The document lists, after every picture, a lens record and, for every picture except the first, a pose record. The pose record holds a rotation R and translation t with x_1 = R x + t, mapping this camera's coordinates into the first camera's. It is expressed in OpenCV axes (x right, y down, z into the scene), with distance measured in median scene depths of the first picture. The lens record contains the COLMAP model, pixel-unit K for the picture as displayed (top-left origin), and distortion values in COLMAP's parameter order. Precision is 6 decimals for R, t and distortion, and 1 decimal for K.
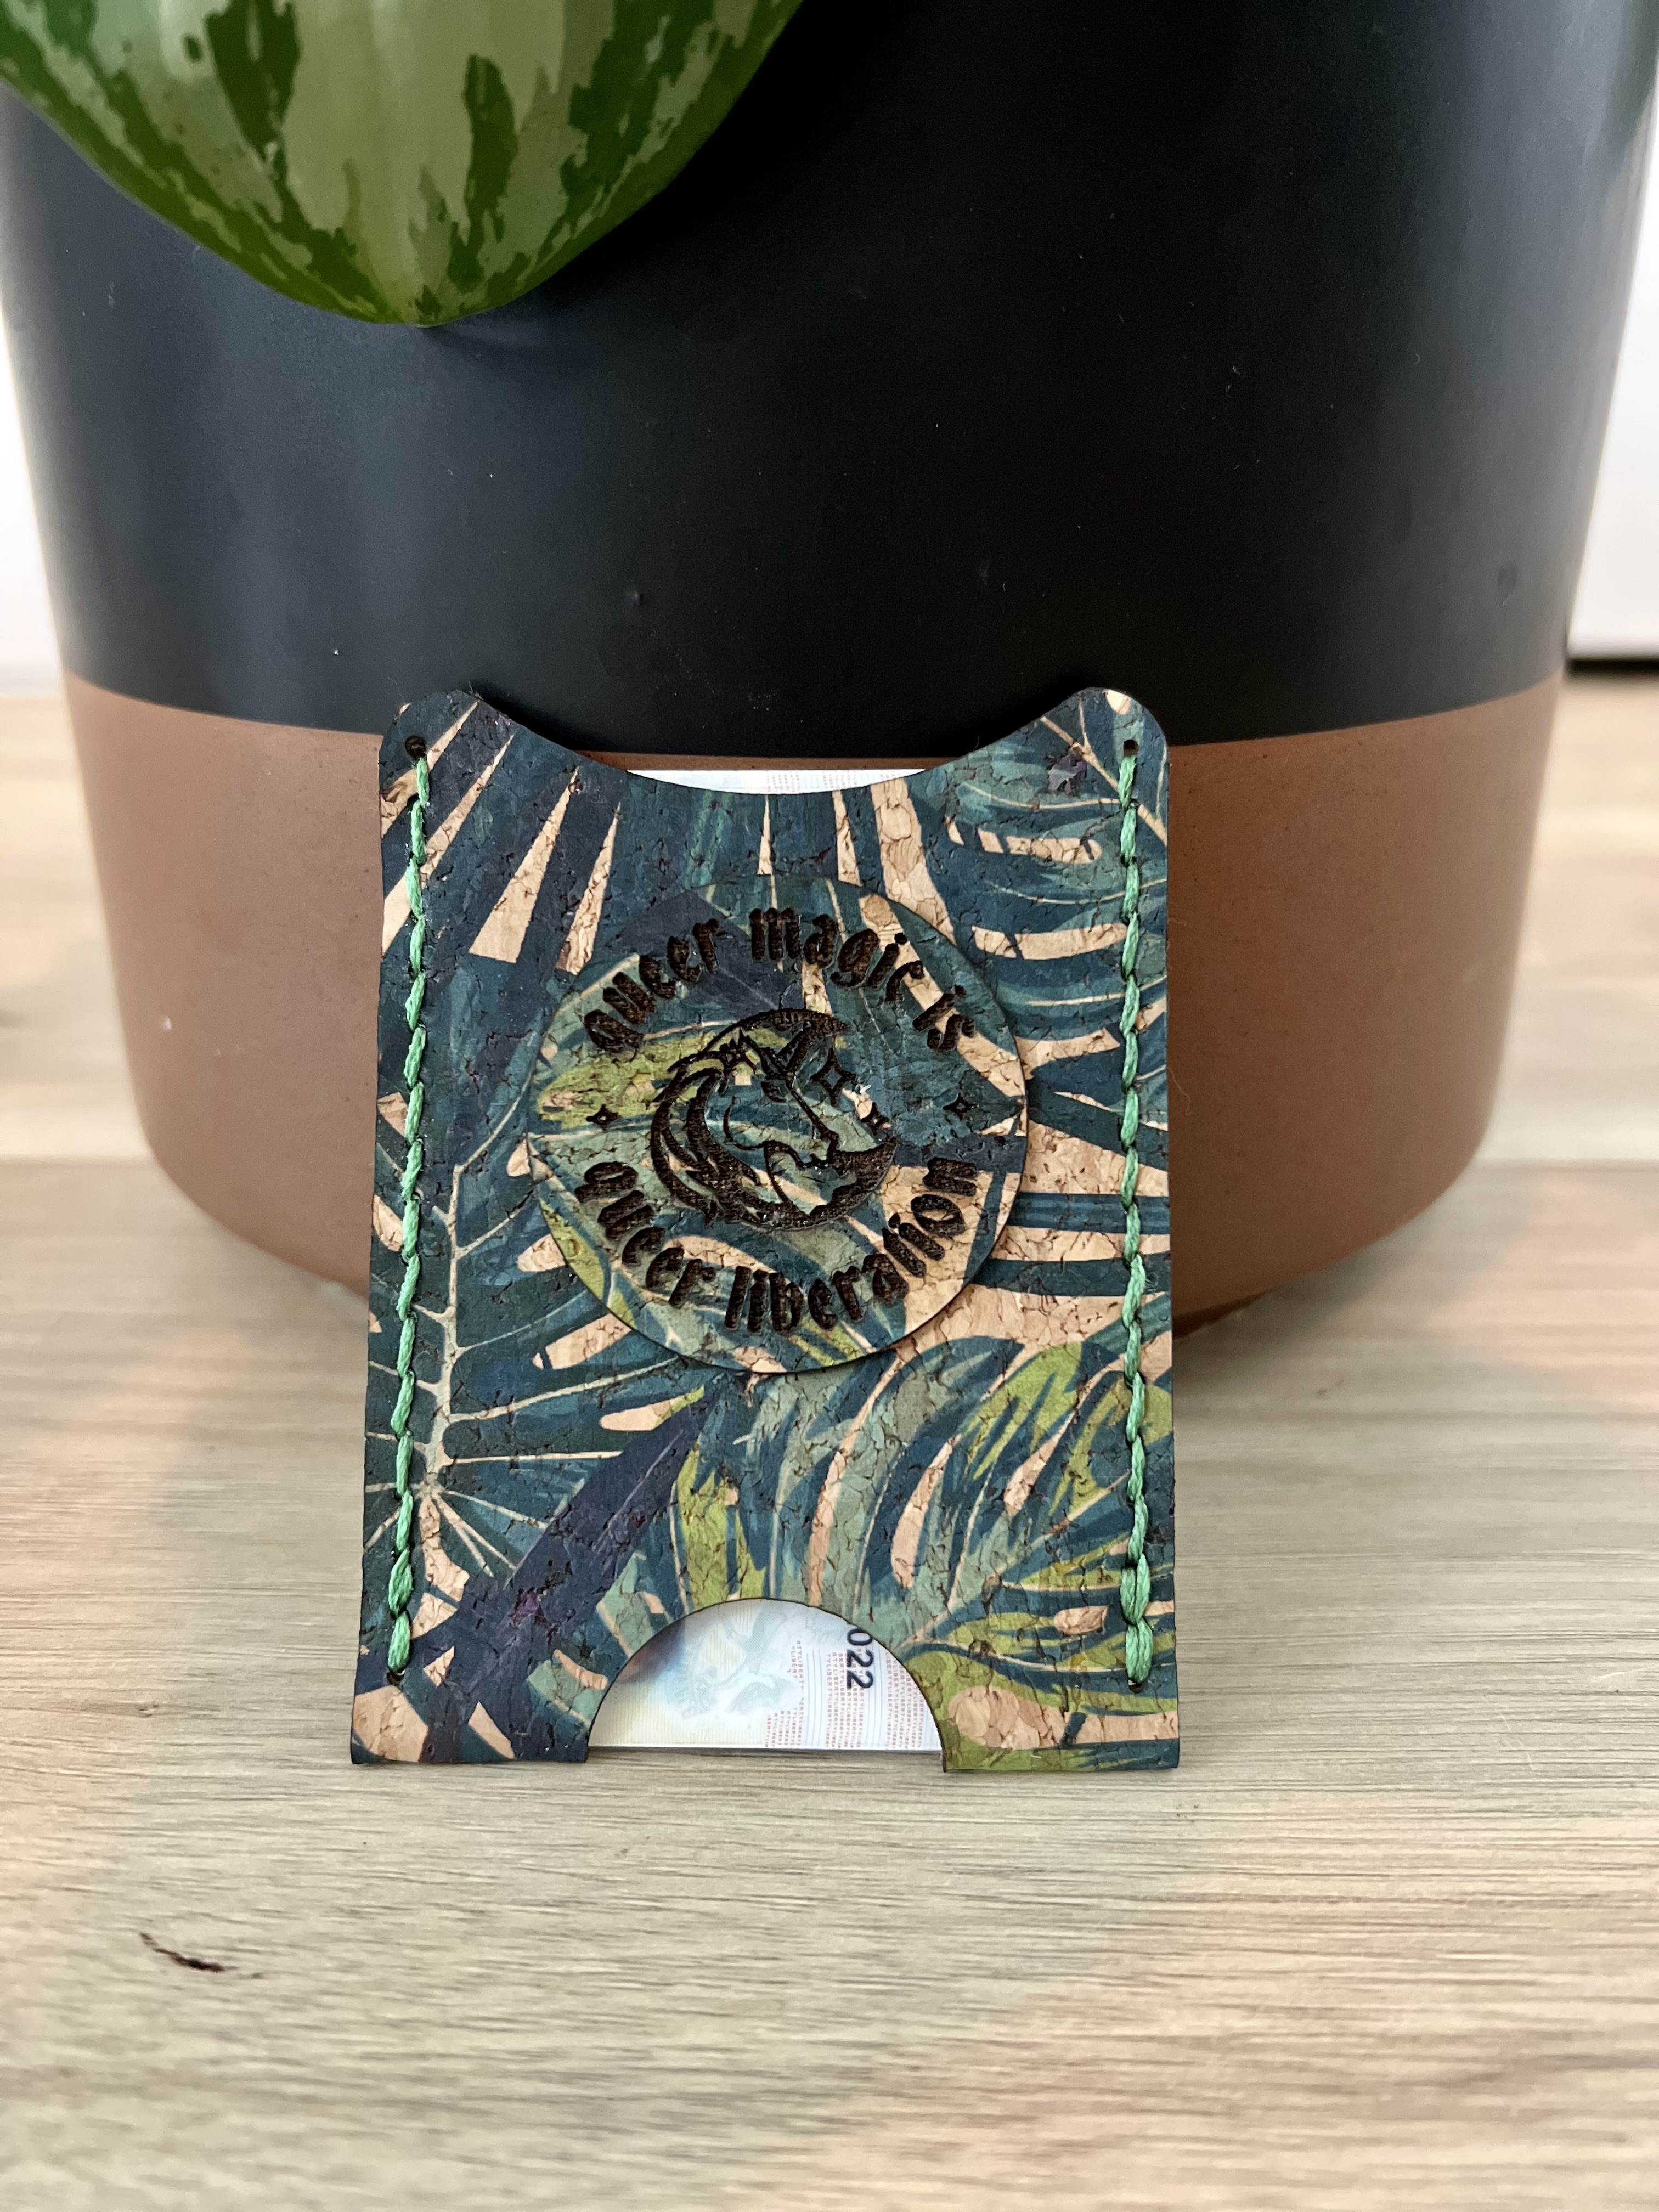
lens RADIAL K [[1773.4, 0, 829.5], [0, 1773.4, 1106.0], [0, 0, 1]] dist [-0.000135, -0.009867]
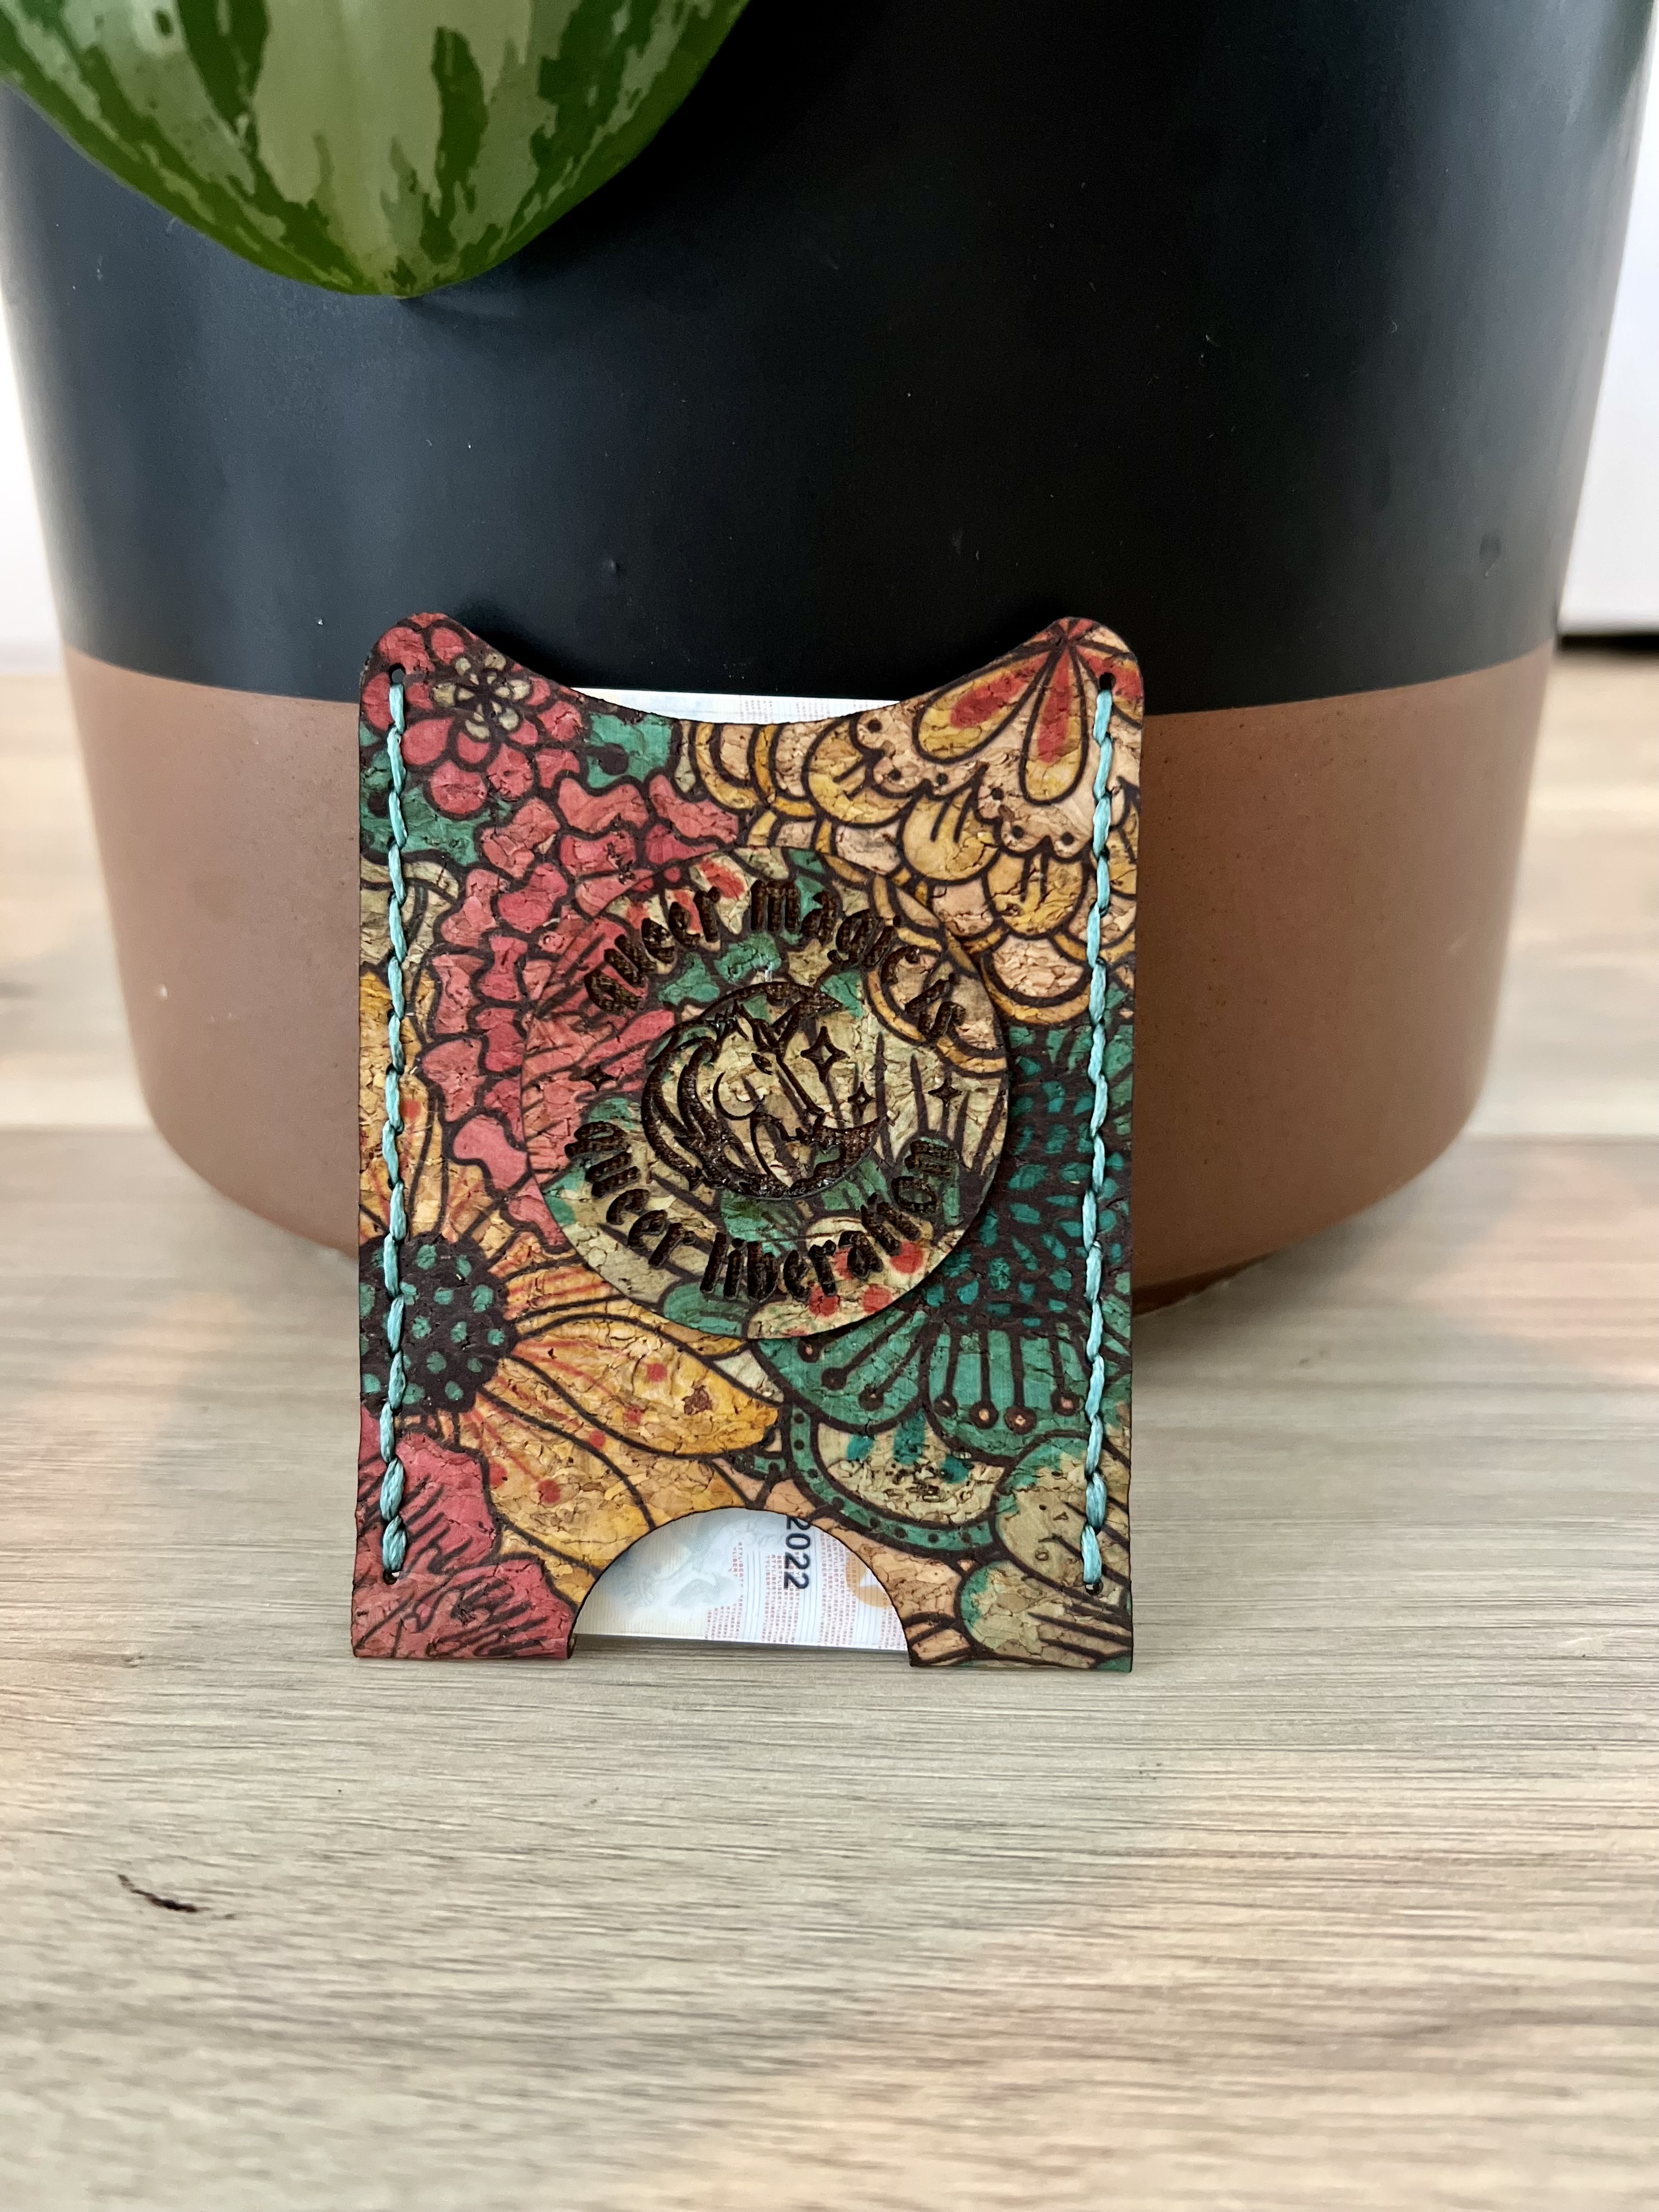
lens RADIAL K [[1773.4, 0, 829.5], [0, 1773.4, 1106.0], [0, 0, 1]] dist [-0.000135, -0.009867]
pose [[0.999846, 0.003812, -0.017150, 0.036936], [-0.003622, 0.999932, 0.011073, 0.009385], [0.017191, -0.011010, 0.999792, -0.011910]]
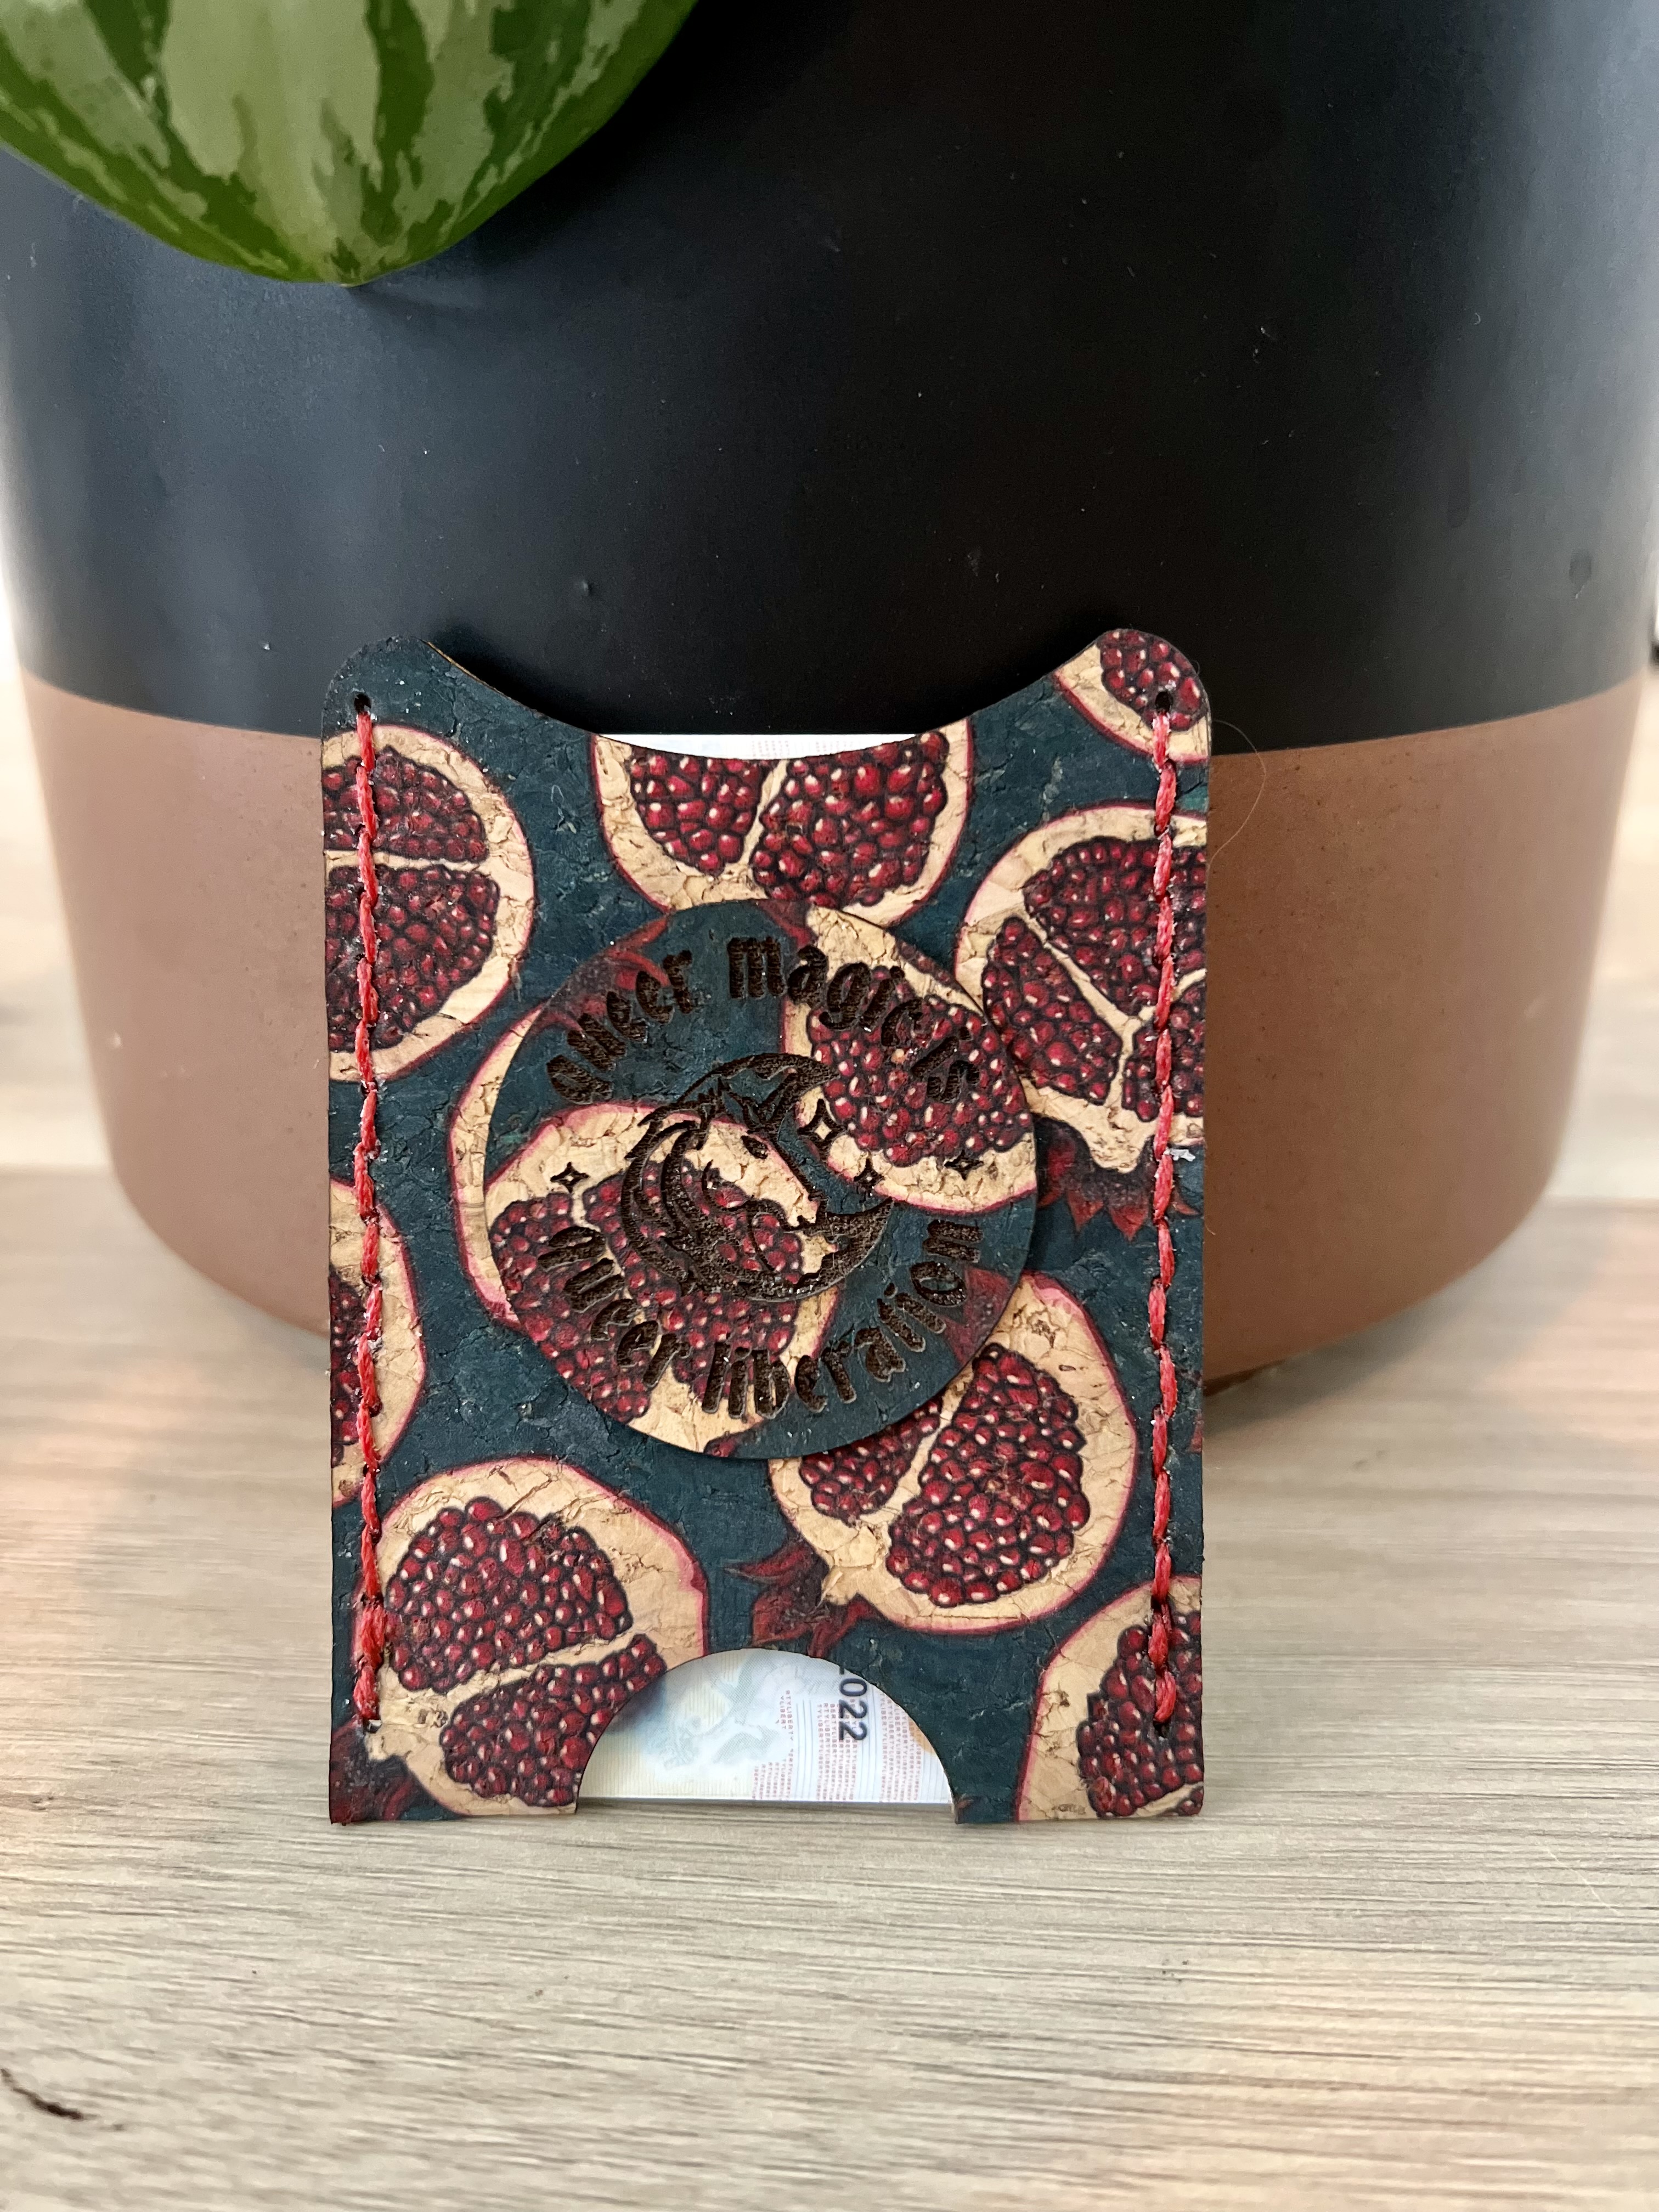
lens RADIAL K [[1762.5, 0, 829.5], [0, 1762.5, 1106.0], [0, 0, 1]] dist [0.044998, -0.082962]
pose [[0.998790, 0.016544, -0.046304, 0.067277], [-0.016017, 0.999803, 0.011723, -0.042431], [0.046489, -0.010968, 0.998859, 0.119237]]
